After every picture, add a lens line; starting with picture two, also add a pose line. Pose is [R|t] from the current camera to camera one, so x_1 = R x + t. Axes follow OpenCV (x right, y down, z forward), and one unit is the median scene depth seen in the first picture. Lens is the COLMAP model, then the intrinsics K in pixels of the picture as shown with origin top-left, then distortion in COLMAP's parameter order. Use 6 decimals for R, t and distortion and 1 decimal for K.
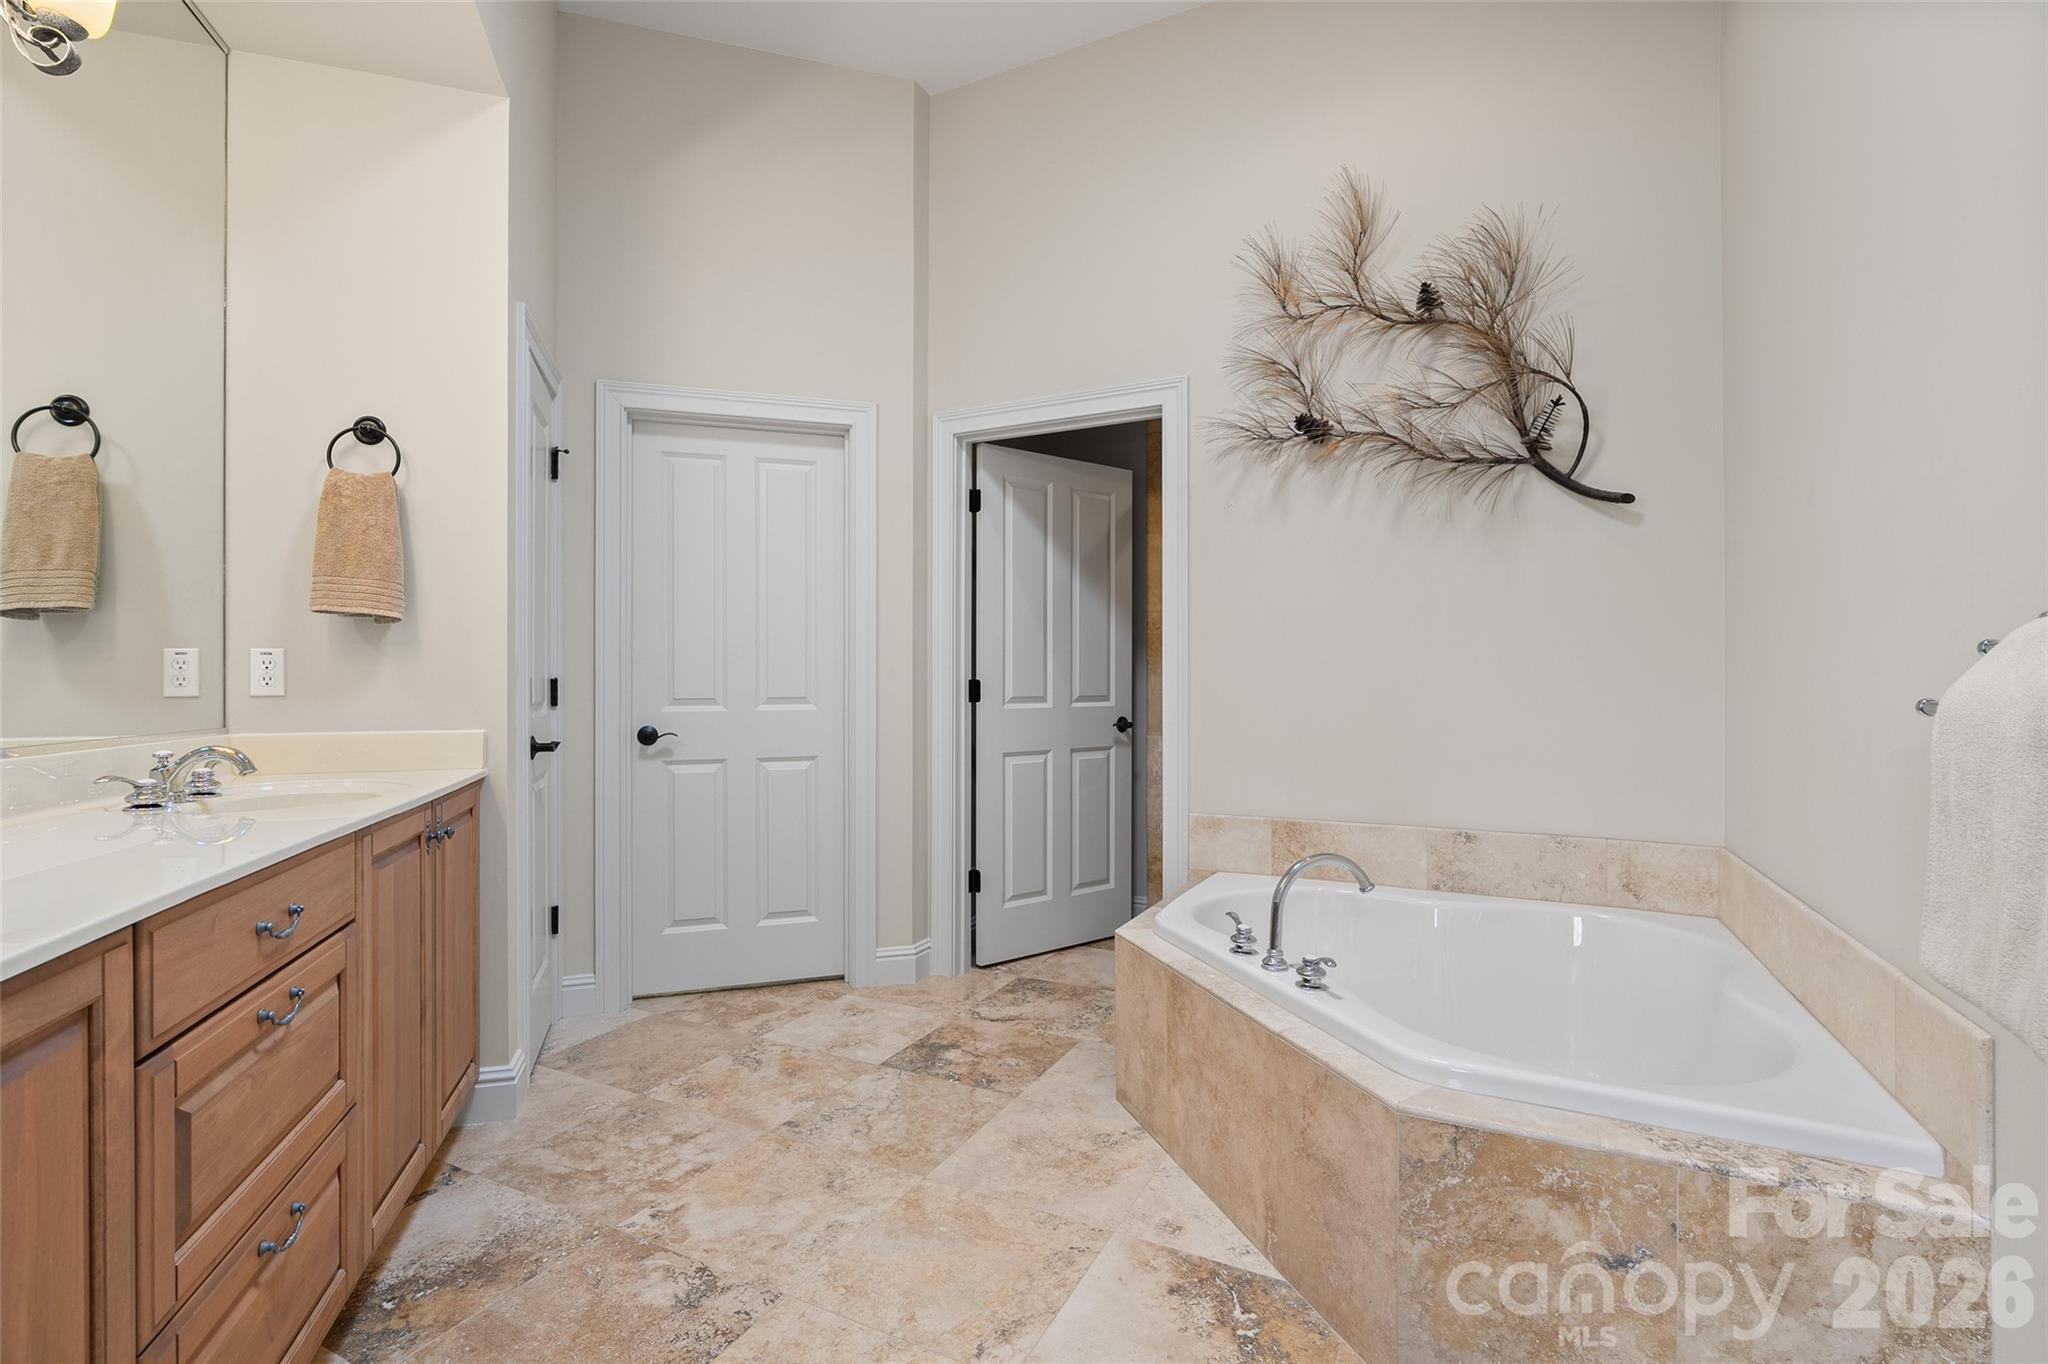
lens RADIAL K [[924.9, 0, 1030.2], [0, 924.9, 687.5], [0, 0, 1]] dist [-0.003714, 0.000284]
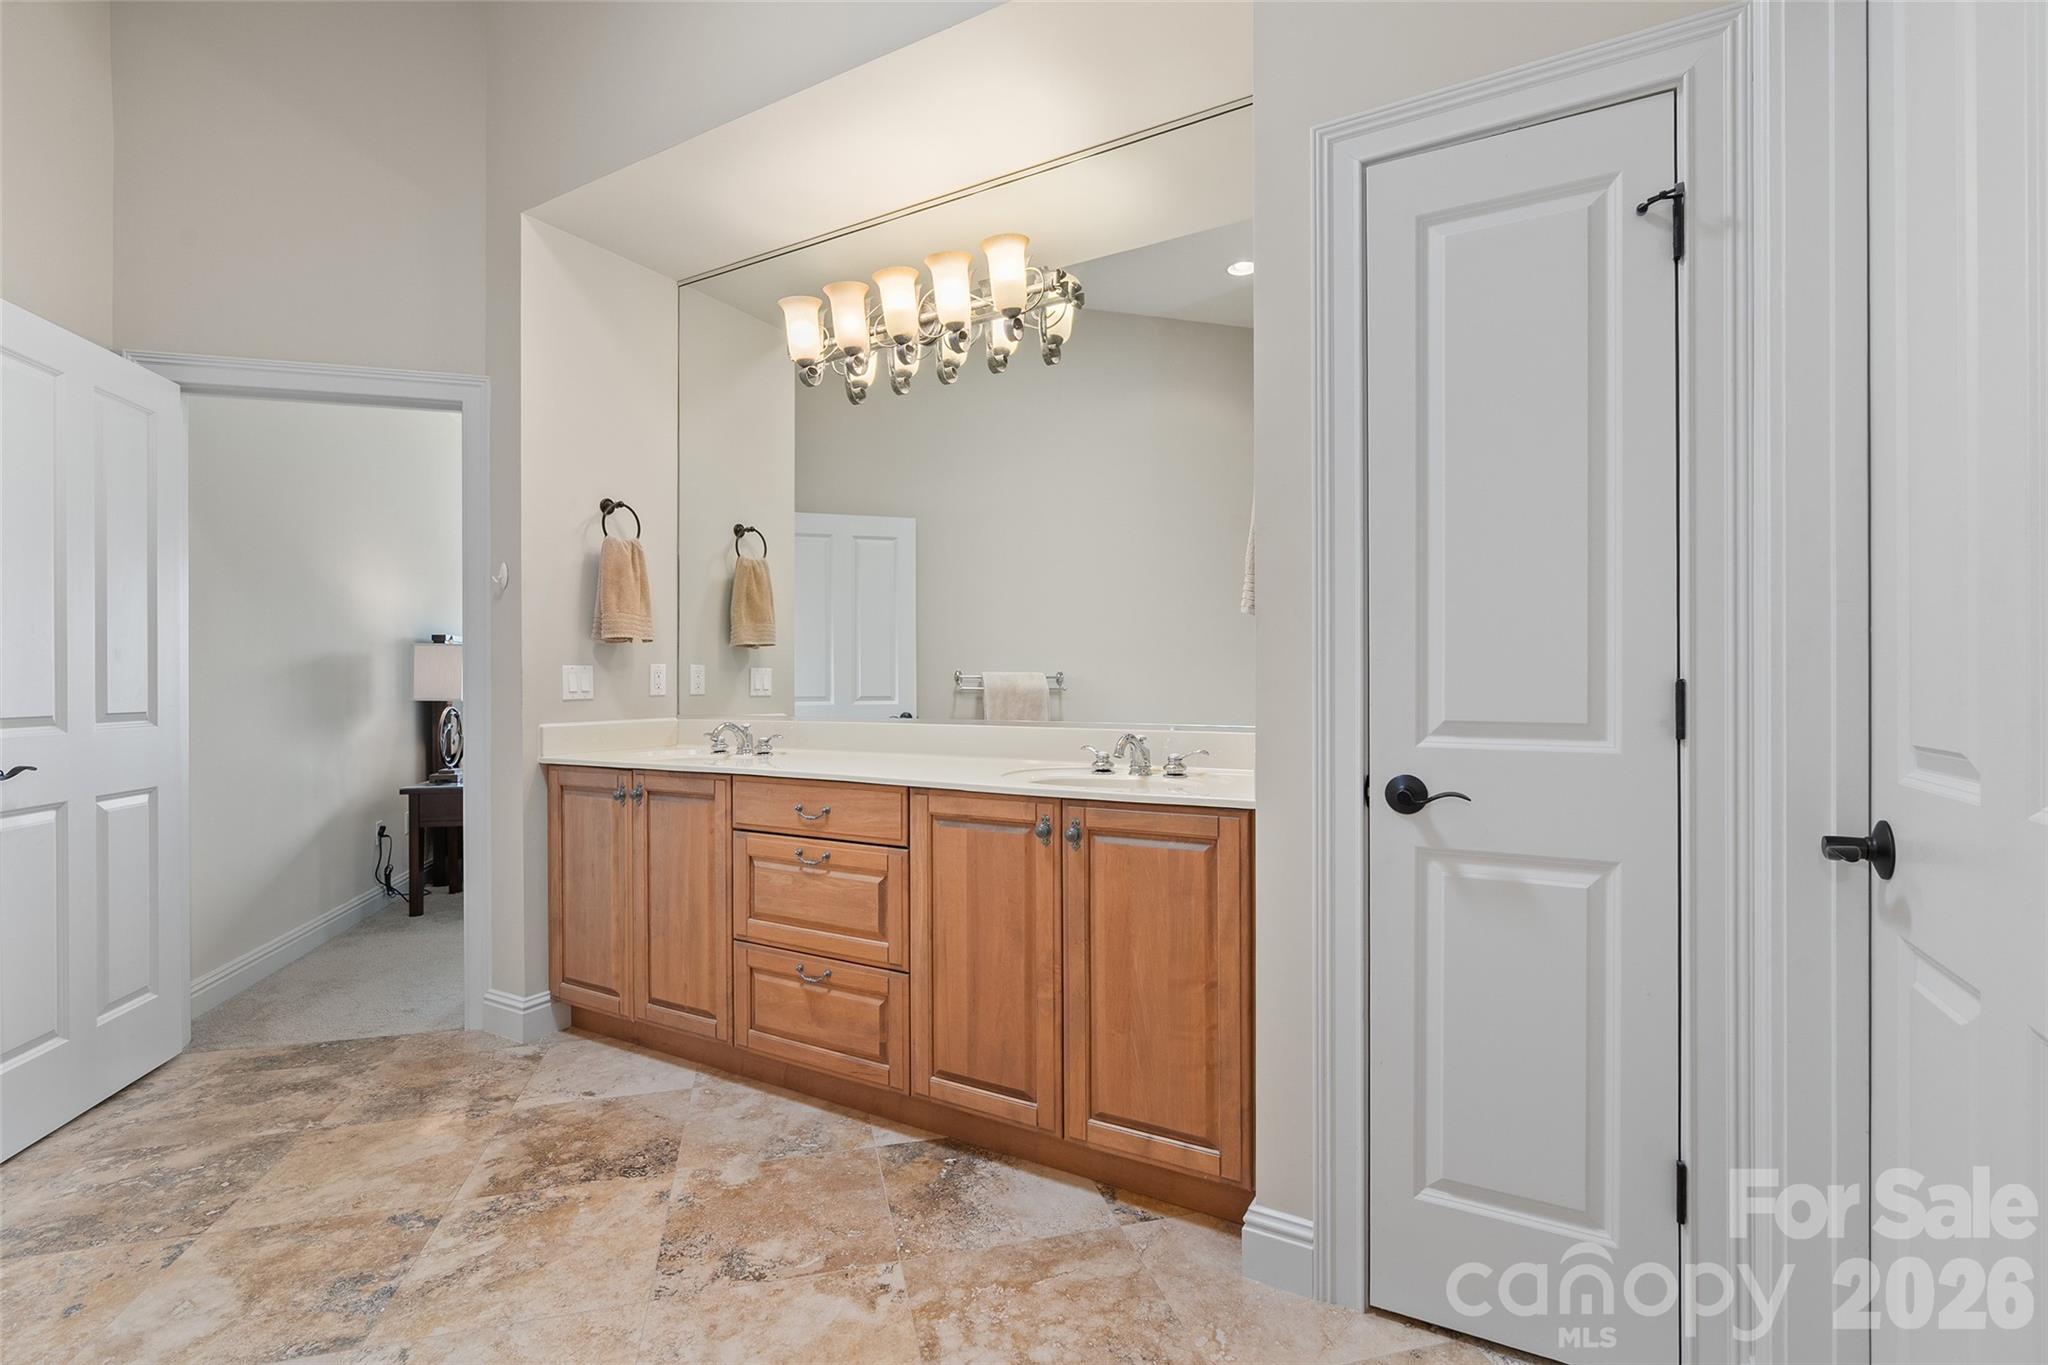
lens RADIAL K [[924.9, 0, 1023.0], [0, 924.9, 679.1], [0, 0, 1]] dist [-0.003714, 0.000284]
pose [[-0.760305, -0.000035, -0.649566, 0.072260], [0.003836, 0.999982, -0.004545, -0.008647], [0.649555, -0.005947, -0.760292, 1.869236]]
